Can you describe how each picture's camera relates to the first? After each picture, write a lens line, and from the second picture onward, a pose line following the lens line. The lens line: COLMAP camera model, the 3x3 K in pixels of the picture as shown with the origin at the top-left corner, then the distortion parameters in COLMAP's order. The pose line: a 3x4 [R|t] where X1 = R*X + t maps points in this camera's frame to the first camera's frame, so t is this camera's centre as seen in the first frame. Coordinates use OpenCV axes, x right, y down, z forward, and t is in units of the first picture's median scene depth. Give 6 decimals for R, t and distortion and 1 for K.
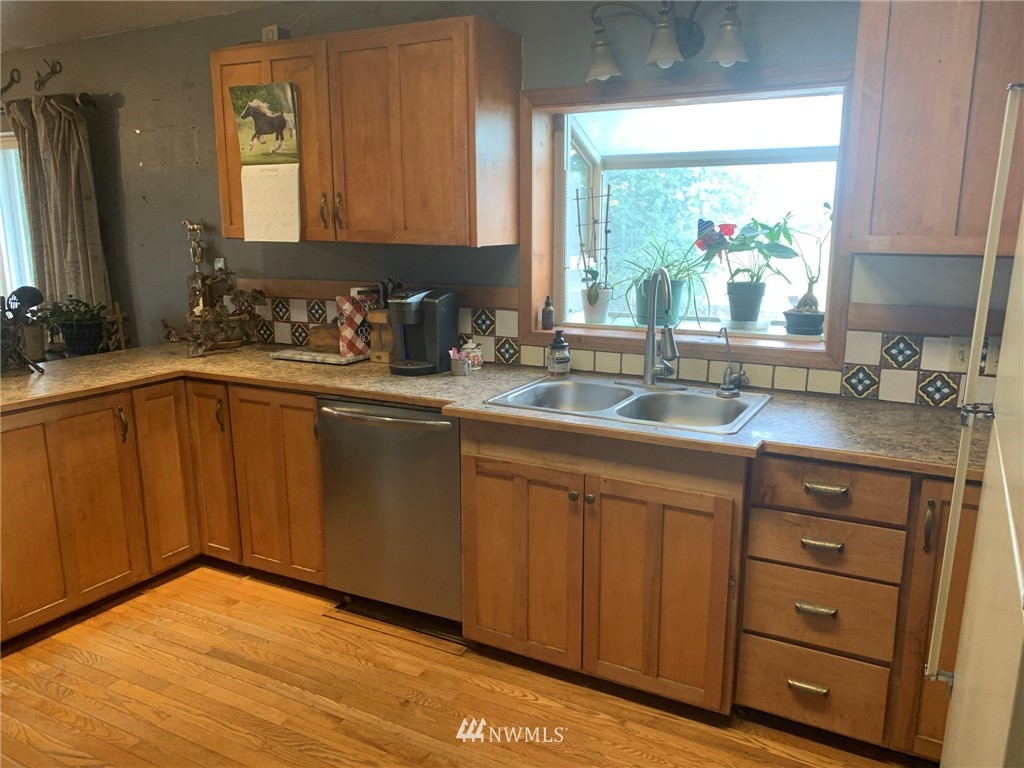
lens RADIAL K [[782.9, 0, 512.0], [0, 782.9, 384.0], [0, 0, 1]] dist [0.054151, -0.068404]
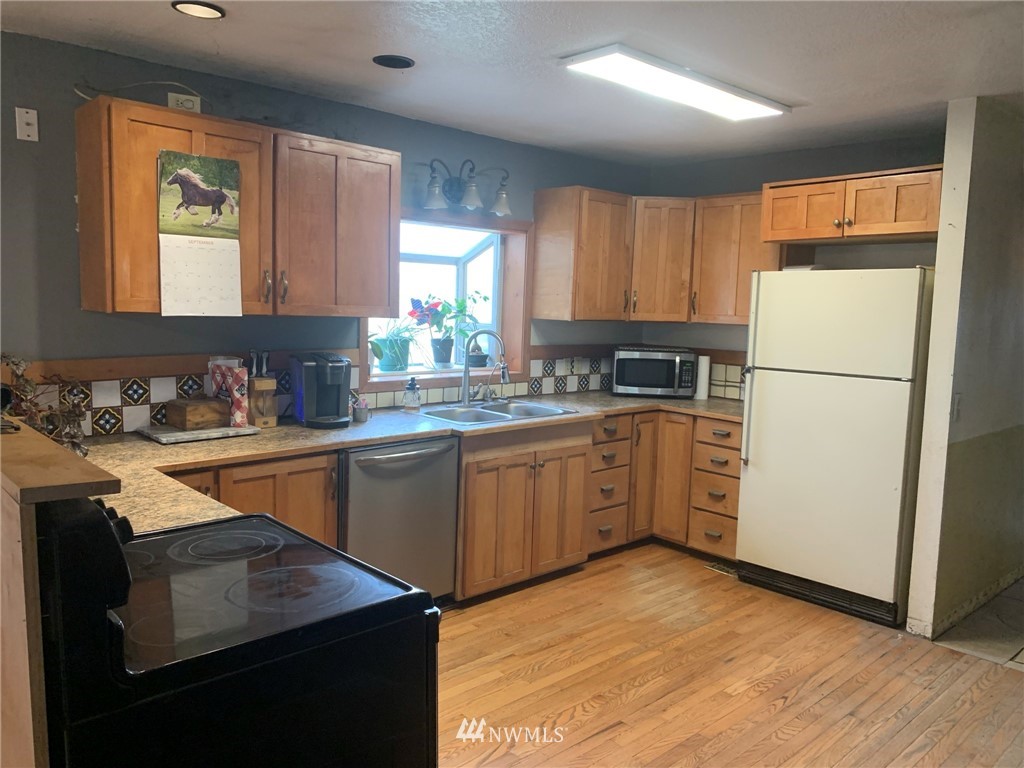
lens RADIAL K [[782.9, 0, 512.0], [0, 782.9, 384.0], [0, 0, 1]] dist [0.054151, -0.068404]
pose [[0.312218, -0.093219, 0.945426, -1.138207], [0.163239, 0.985637, 0.043276, -0.082978], [-0.935881, 0.140819, 0.322951, 0.368468]]
